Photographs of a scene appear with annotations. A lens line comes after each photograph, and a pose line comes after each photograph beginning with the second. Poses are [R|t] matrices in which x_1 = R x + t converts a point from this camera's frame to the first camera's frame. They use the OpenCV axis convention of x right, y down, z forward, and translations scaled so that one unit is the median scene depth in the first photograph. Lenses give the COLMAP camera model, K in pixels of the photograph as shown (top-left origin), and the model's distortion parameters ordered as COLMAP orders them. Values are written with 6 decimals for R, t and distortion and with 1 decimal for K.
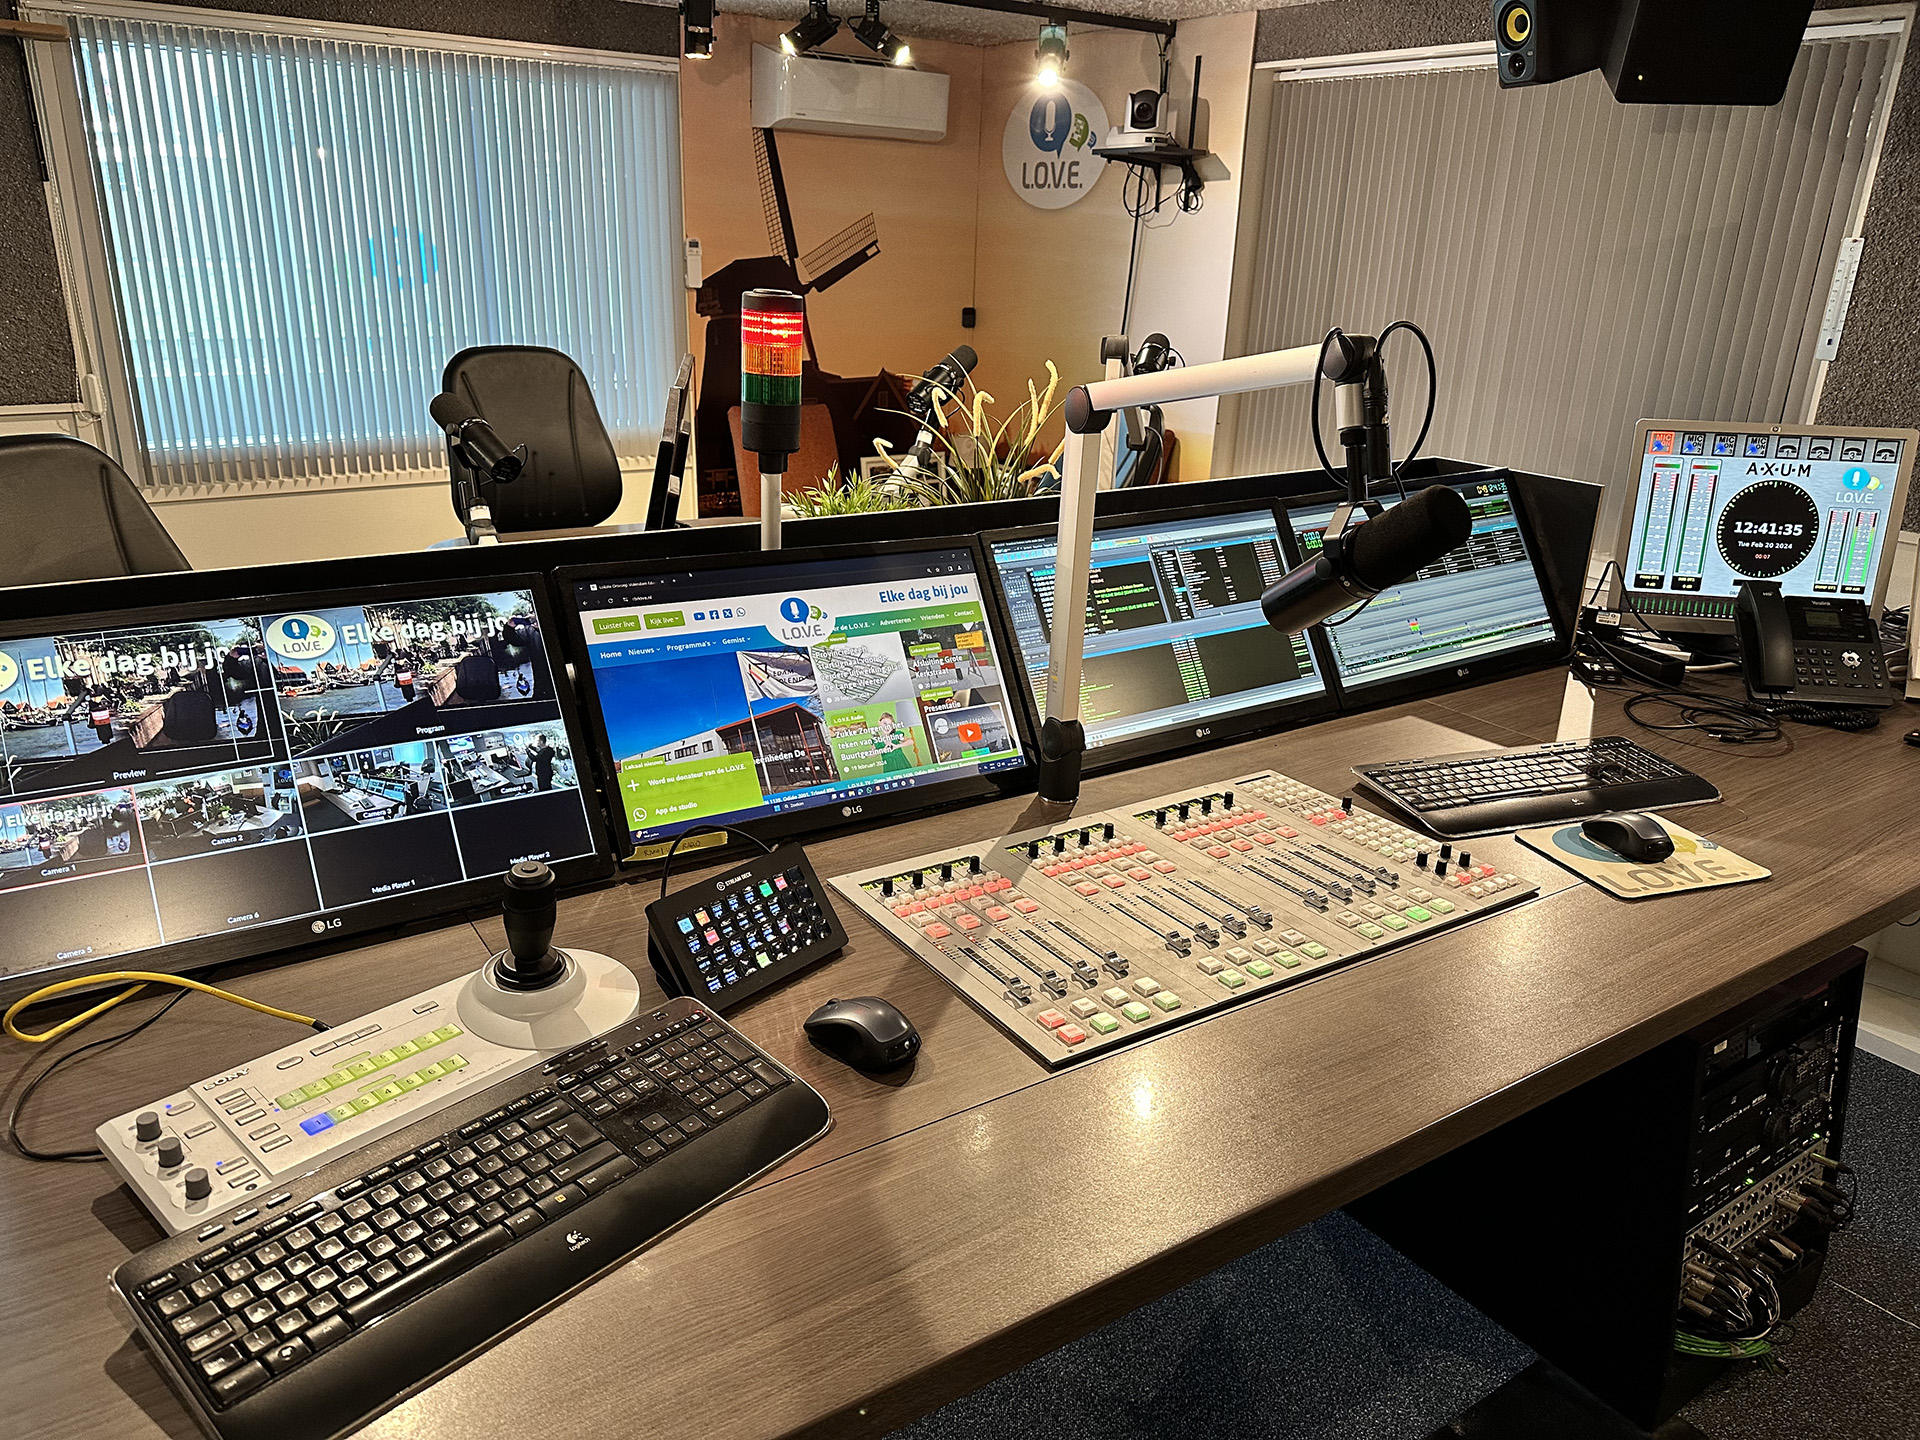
lens RADIAL K [[1375.6, 0, 960.0], [0, 1375.6, 720.0], [0, 0, 1]] dist [0.117338, -0.183169]
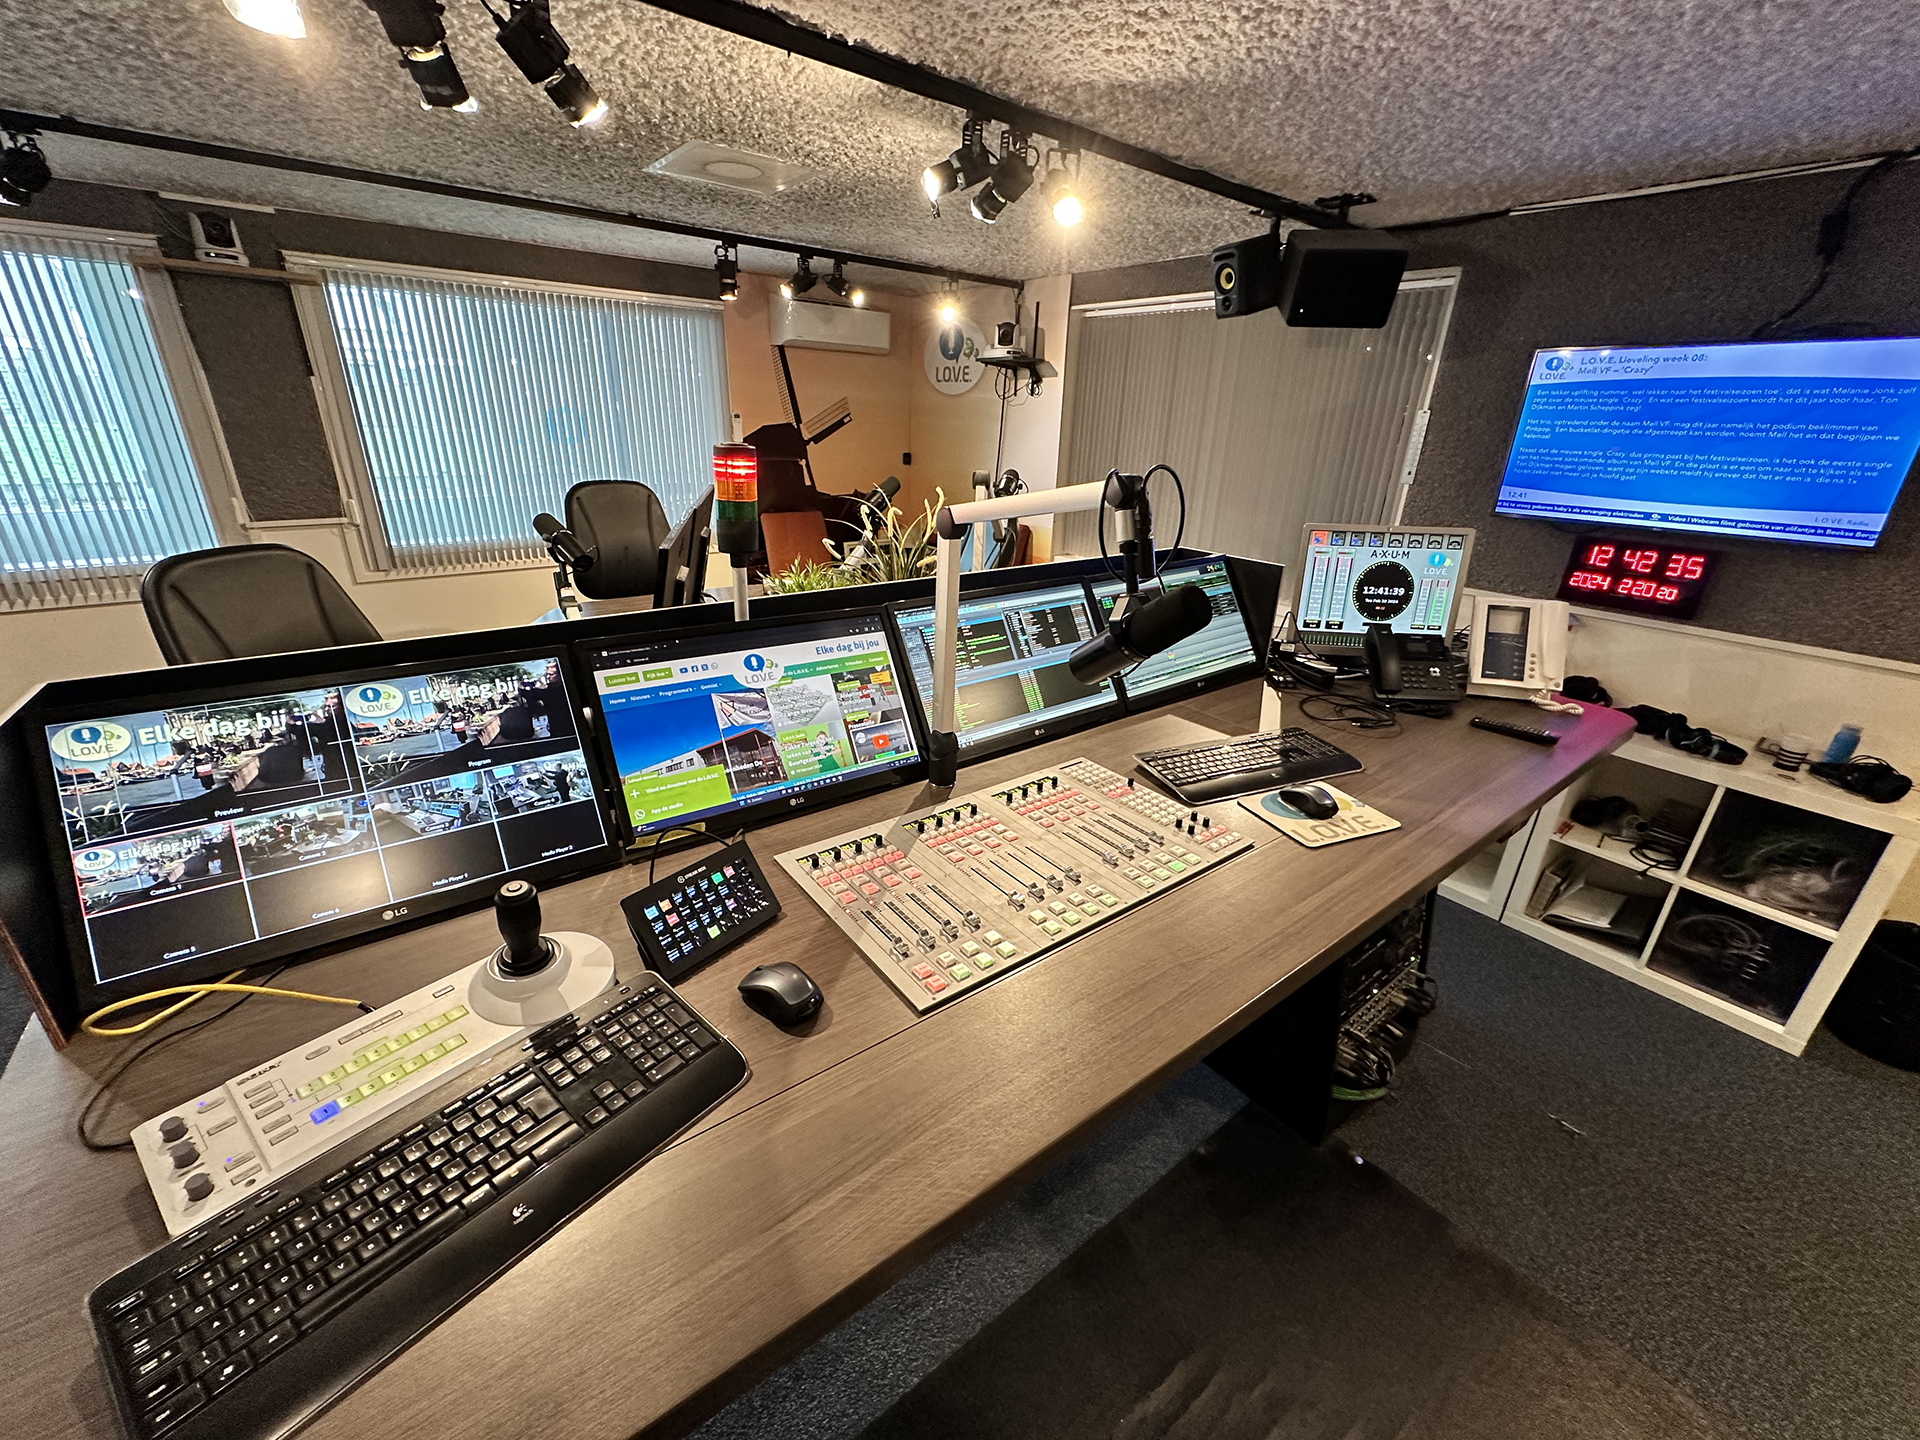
lens RADIAL K [[785.2, 0, 960.0], [0, 785.2, 720.0], [0, 0, 1]] dist [-0.002414, -0.000115]
pose [[0.998235, -0.023286, 0.054638, 0.049395], [0.021136, 0.998992, 0.039601, -0.048298], [-0.055505, -0.038377, 0.997721, 0.165082]]
